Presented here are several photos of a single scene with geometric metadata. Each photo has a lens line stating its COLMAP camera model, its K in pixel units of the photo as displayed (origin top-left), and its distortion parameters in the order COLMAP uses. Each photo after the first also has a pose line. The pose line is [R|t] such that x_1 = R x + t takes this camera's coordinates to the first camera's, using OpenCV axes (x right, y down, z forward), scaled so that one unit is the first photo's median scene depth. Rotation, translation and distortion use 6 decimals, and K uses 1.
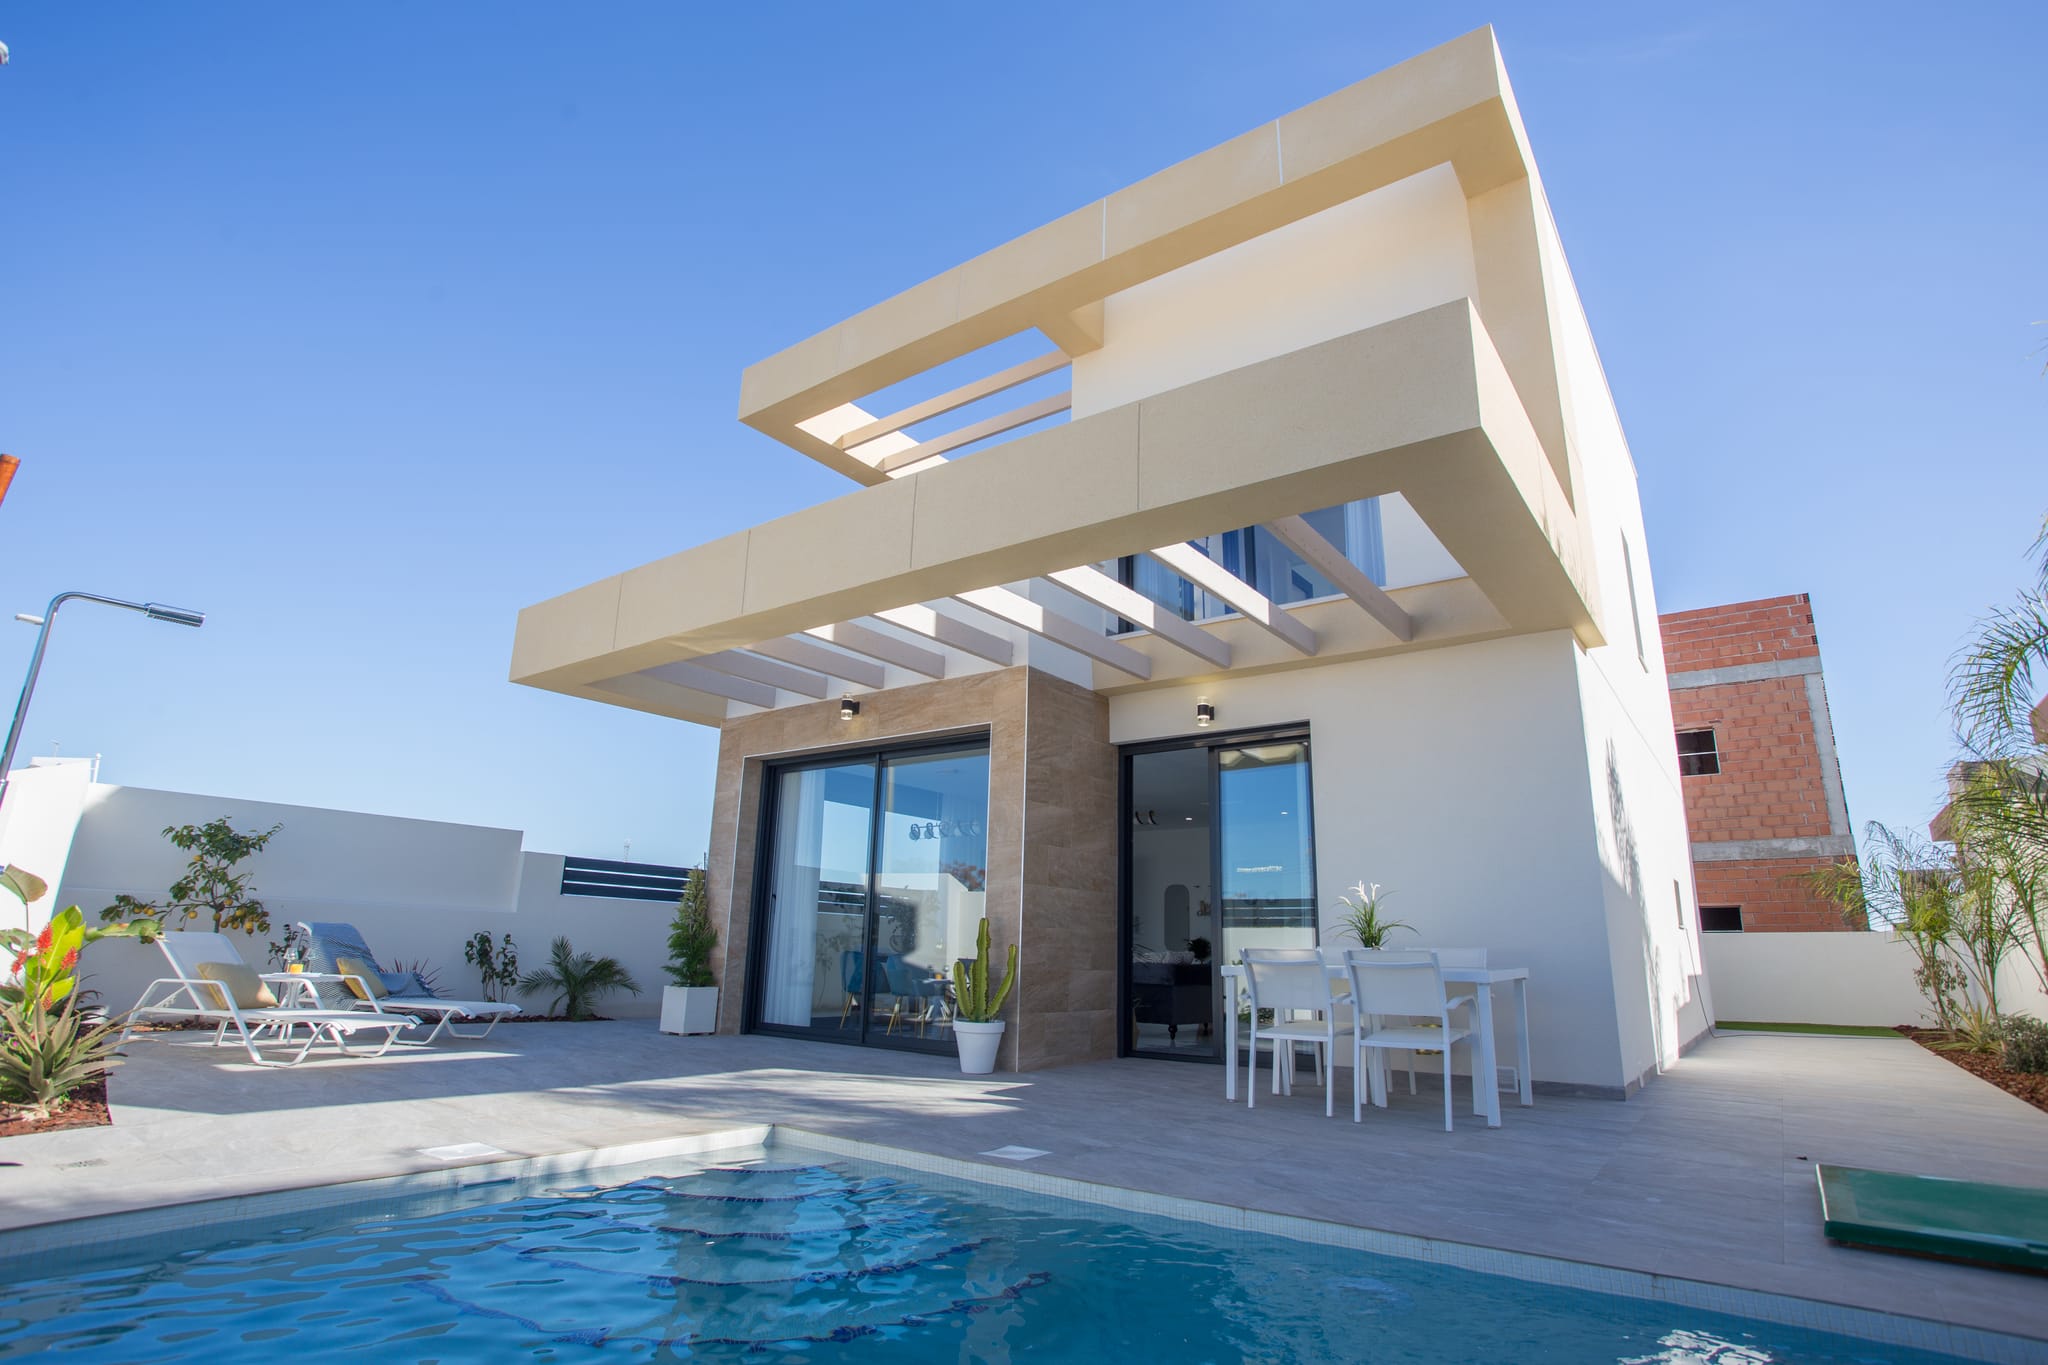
lens RADIAL K [[1020.6, 0, 1036.1], [0, 1020.6, 678.3], [0, 0, 1]] dist [-0.081251, 0.038641]
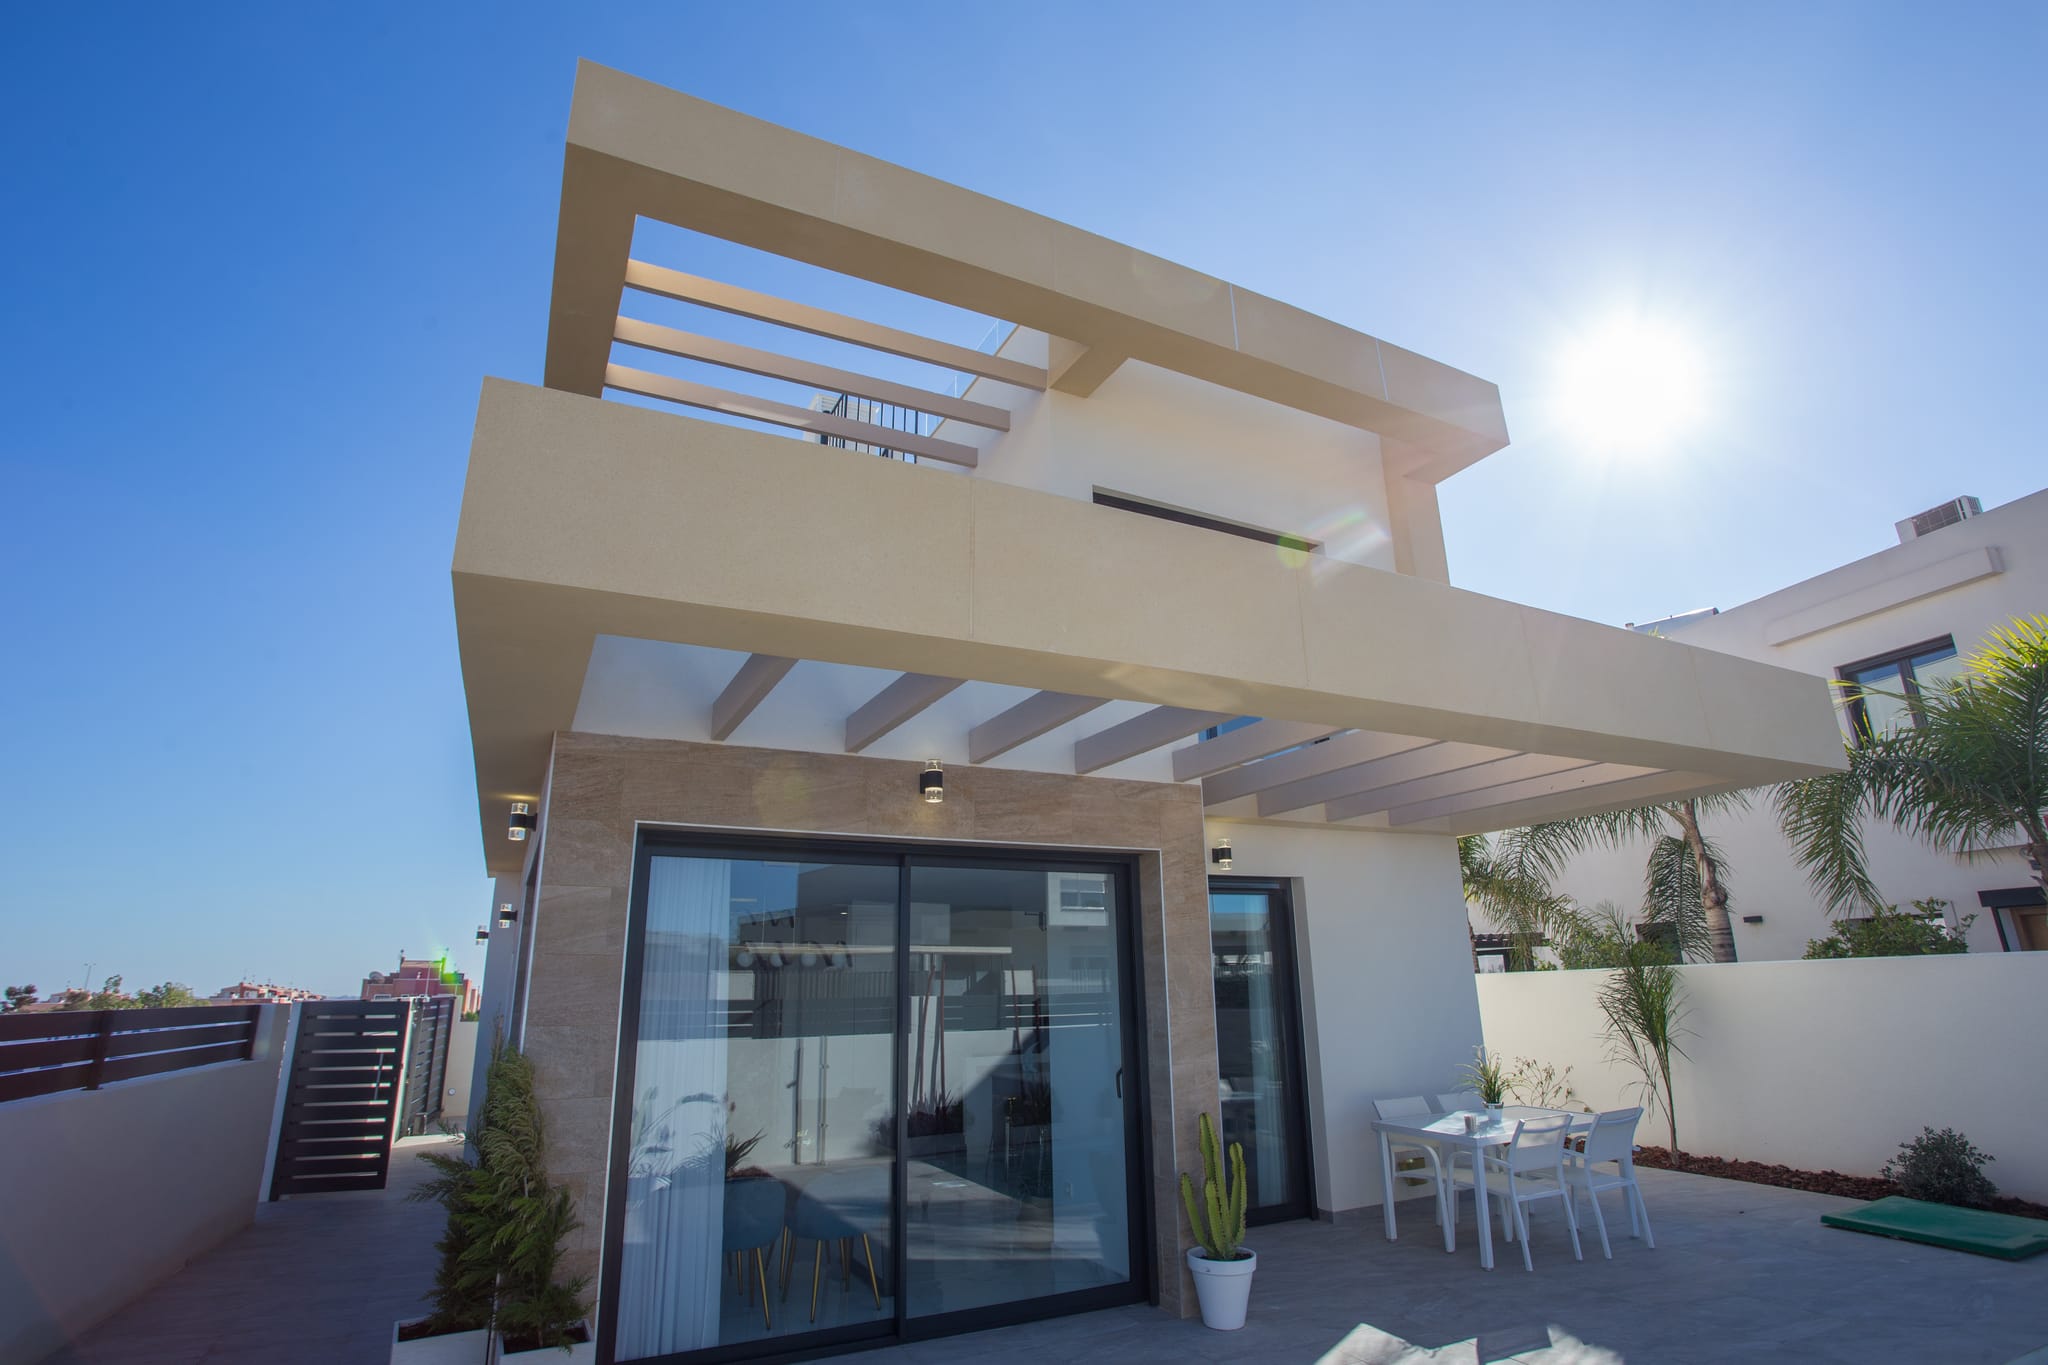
lens RADIAL K [[1020.6, 0, 1036.1], [0, 1020.6, 678.3], [0, 0, 1]] dist [-0.081251, 0.038641]
pose [[0.451008, 0.230169, 0.862331, -0.746832], [-0.204091, 0.967172, -0.151411, 0.051036], [-0.868872, -0.107706, 0.483177, 0.687401]]
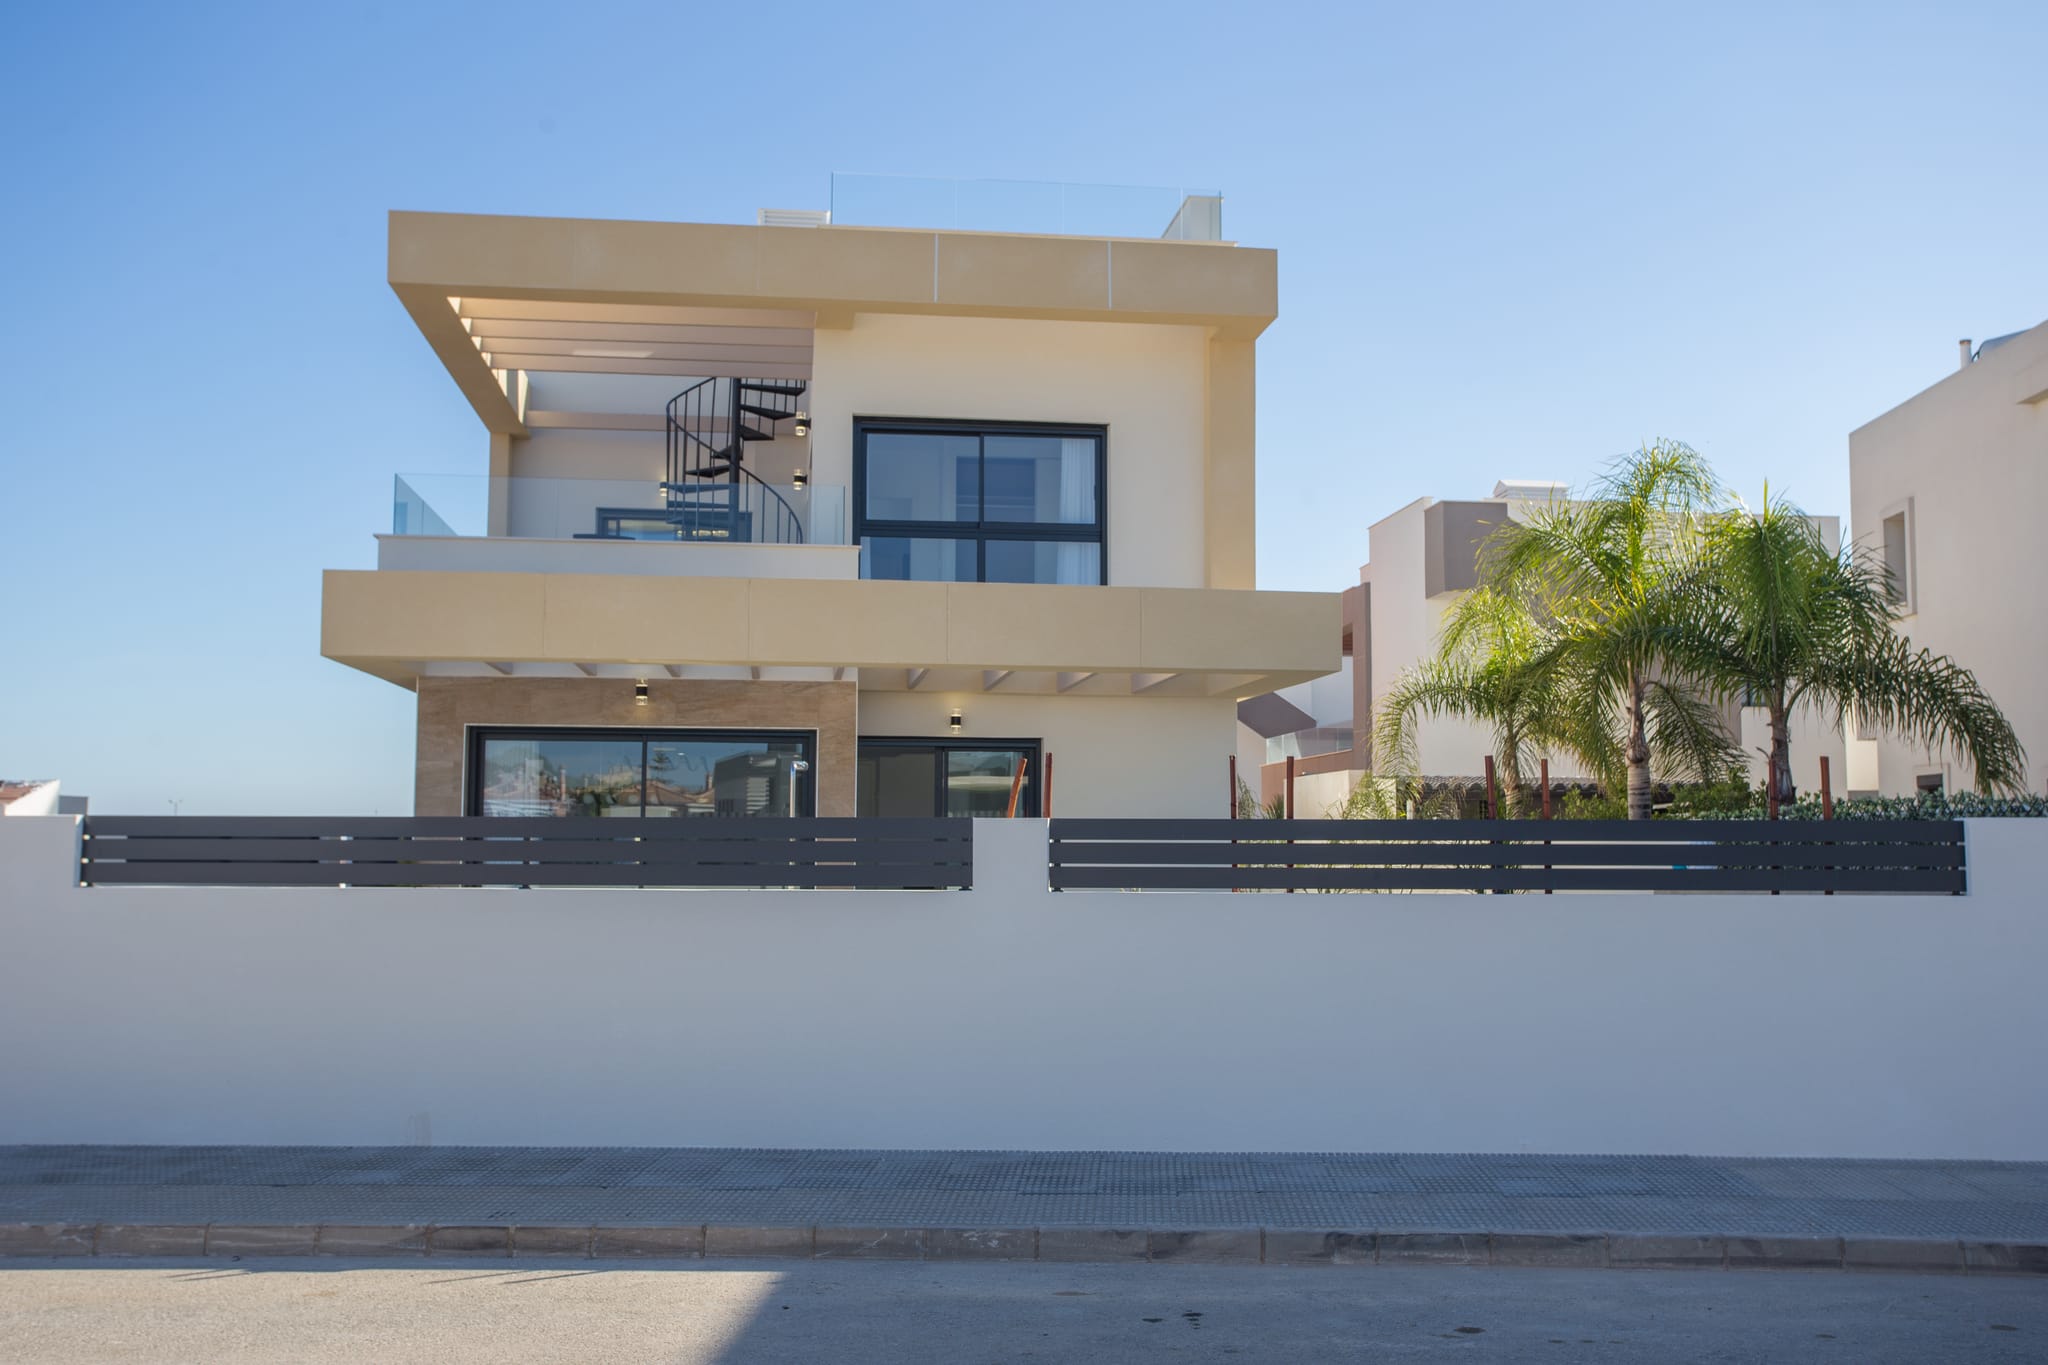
lens RADIAL K [[1993.9, 0, 1024.0], [0, 1993.9, 682.5], [0, 0, 1]] dist [0.009569, 0.002939]
pose [[0.734185, 0.036635, 0.677960, -1.300624], [-0.166623, 0.977728, 0.127608, -0.308484], [-0.658186, -0.206652, 0.723938, -0.691616]]
